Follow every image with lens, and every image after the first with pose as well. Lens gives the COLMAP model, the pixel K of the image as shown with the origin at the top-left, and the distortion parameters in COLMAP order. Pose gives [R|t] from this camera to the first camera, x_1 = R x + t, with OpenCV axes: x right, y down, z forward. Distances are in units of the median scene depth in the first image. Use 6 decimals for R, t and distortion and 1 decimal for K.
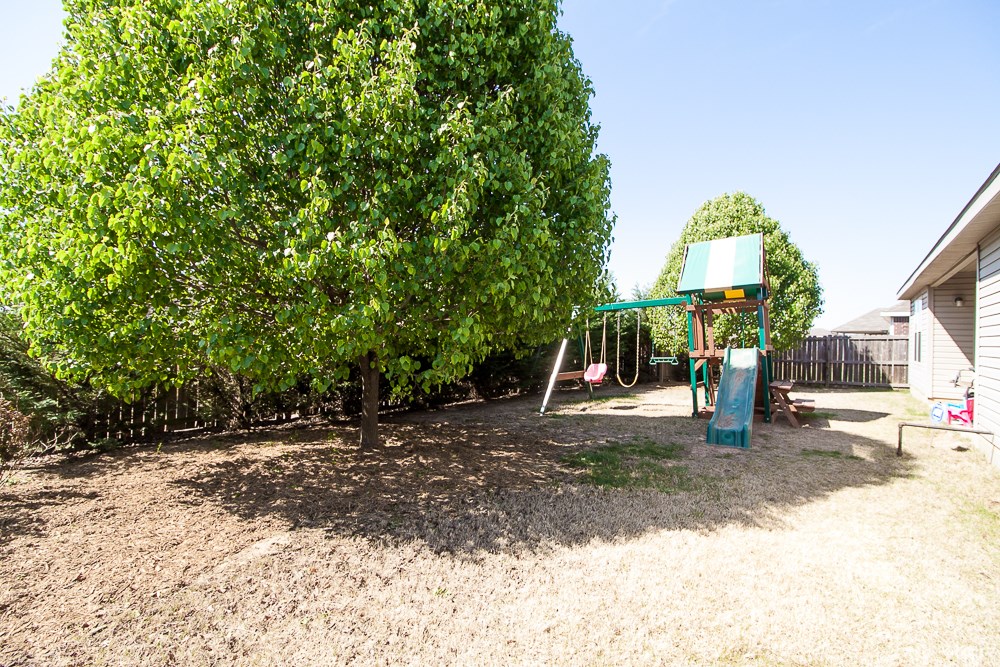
lens RADIAL K [[453.8, 0, 497.5], [0, 453.8, 330.5], [0, 0, 1]] dist [0.033283, -0.021934]
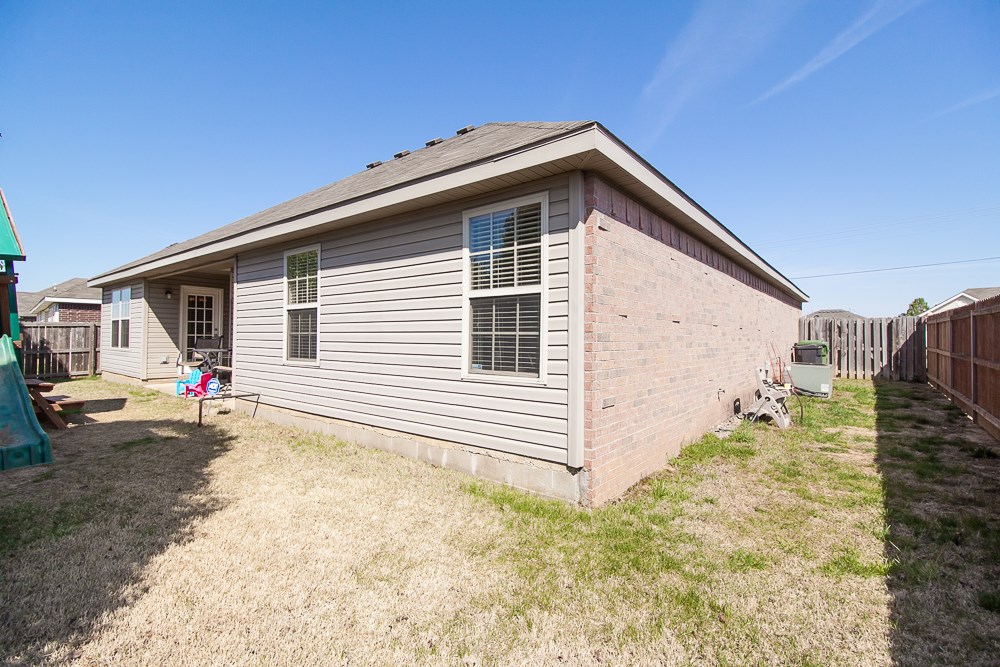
lens RADIAL K [[453.8, 0, 497.5], [0, 453.8, 330.5], [0, 0, 1]] dist [0.033283, -0.021934]
pose [[0.033524, -0.009314, 0.999395, -0.186463], [-0.017819, 0.999792, 0.009915, 0.002620], [-0.999279, -0.018141, 0.033351, 0.155142]]
